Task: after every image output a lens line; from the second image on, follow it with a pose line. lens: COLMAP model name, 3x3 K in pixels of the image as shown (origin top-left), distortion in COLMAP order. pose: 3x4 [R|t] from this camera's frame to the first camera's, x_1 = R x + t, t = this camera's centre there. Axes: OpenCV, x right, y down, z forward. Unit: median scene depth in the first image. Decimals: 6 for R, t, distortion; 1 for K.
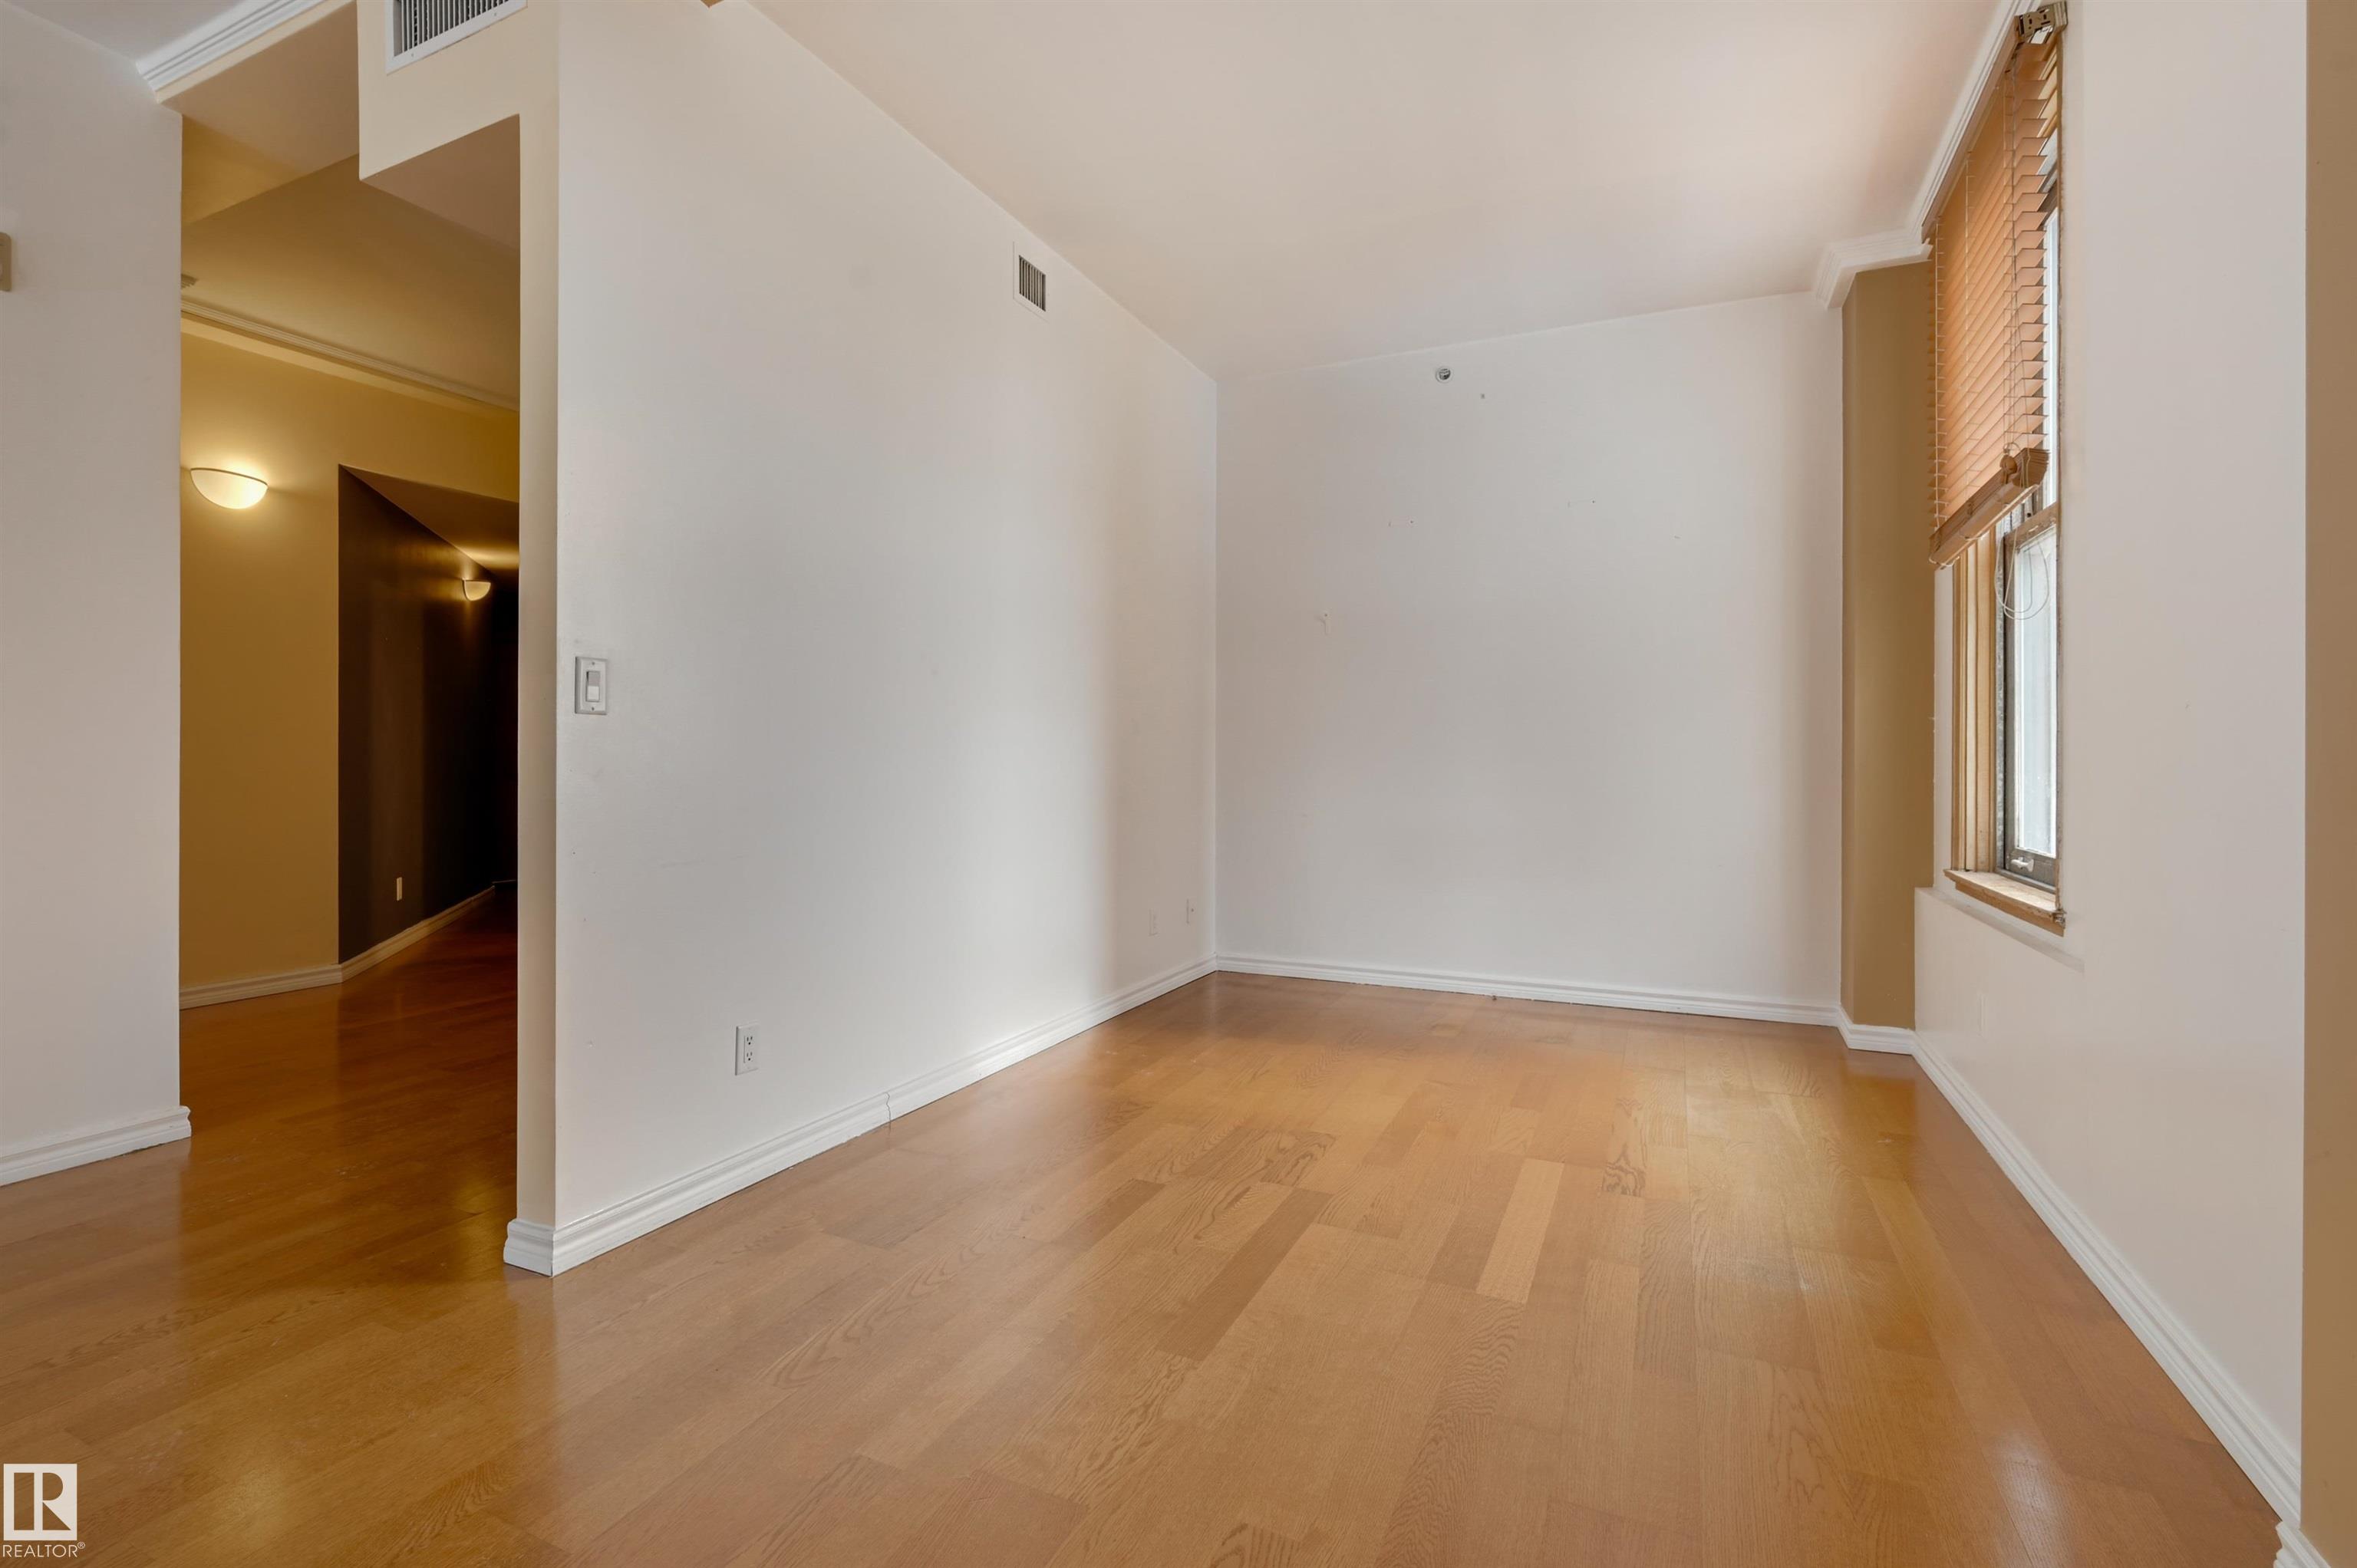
lens RADIAL K [[1087.6, 0, 1192.3], [0, 1087.6, 756.9], [0, 0, 1]] dist [0.003341, 0.000766]
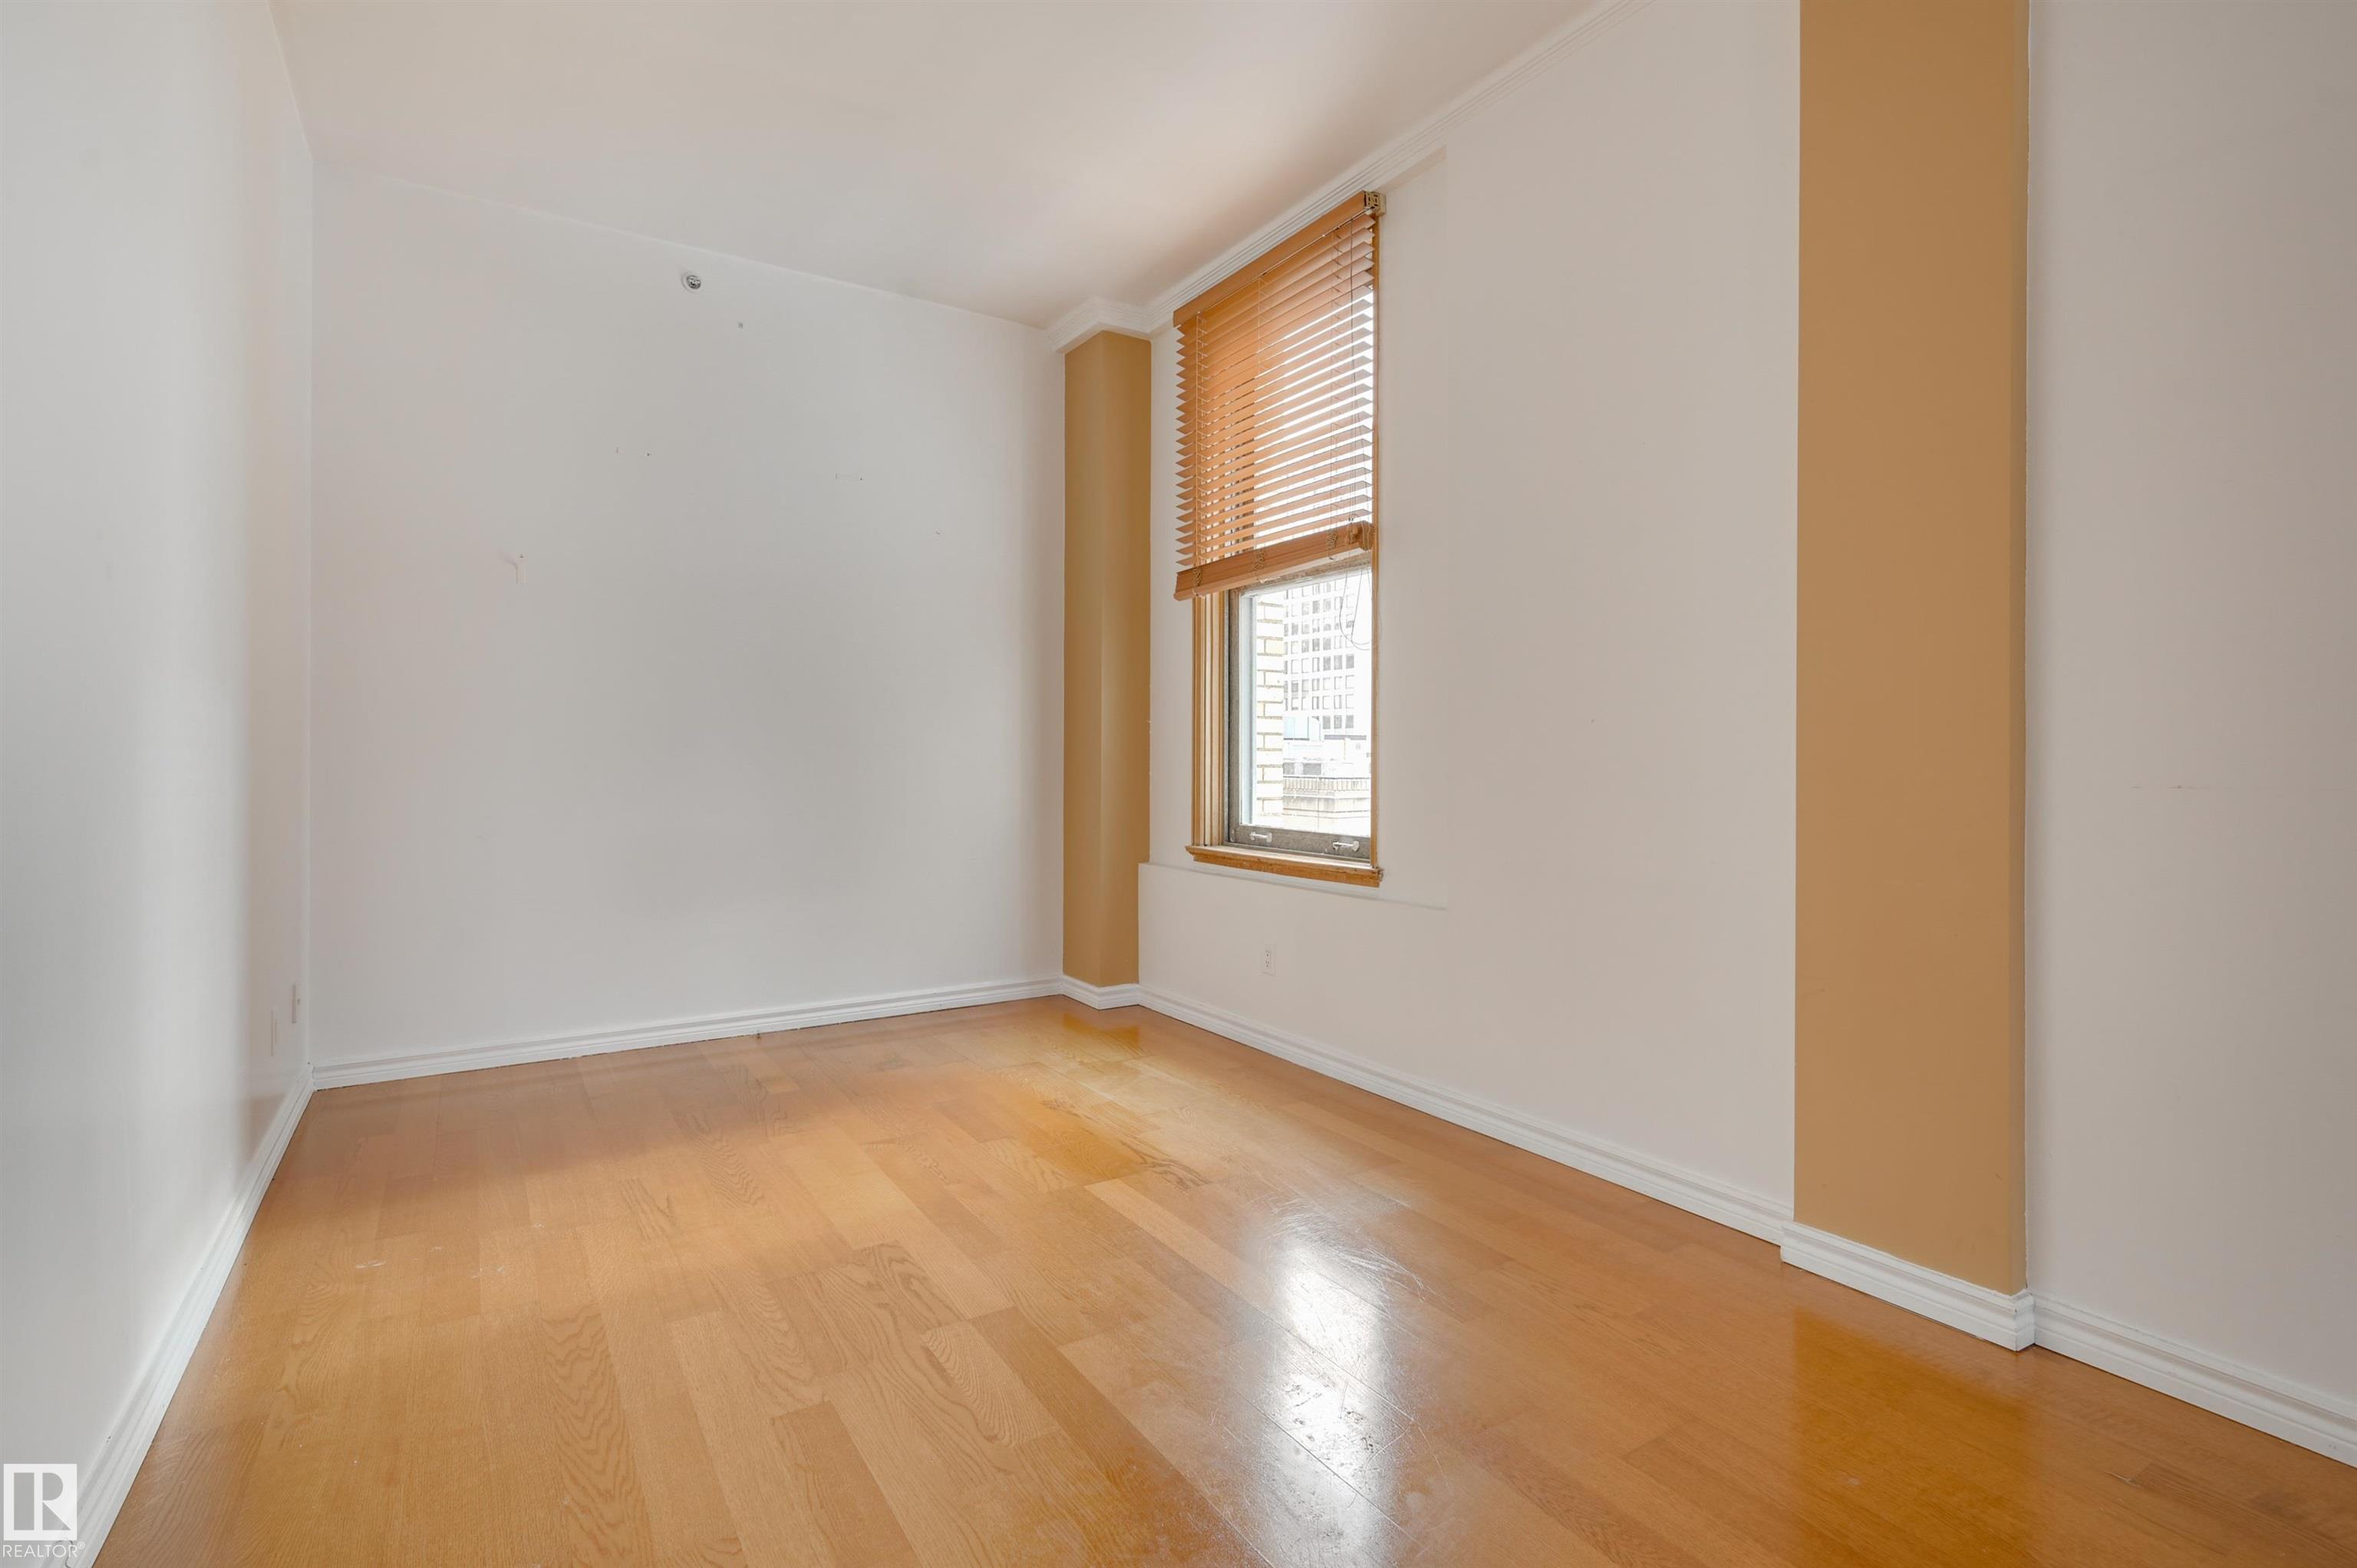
lens RADIAL K [[1087.6, 0, 1192.3], [0, 1087.6, 756.9], [0, 0, 1]] dist [0.003341, 0.000766]
pose [[0.549074, -0.001015, 0.835773, -0.391699], [-0.001439, 0.999997, 0.002160, 0.000287], [-0.835773, -0.002388, 0.549070, 0.389643]]
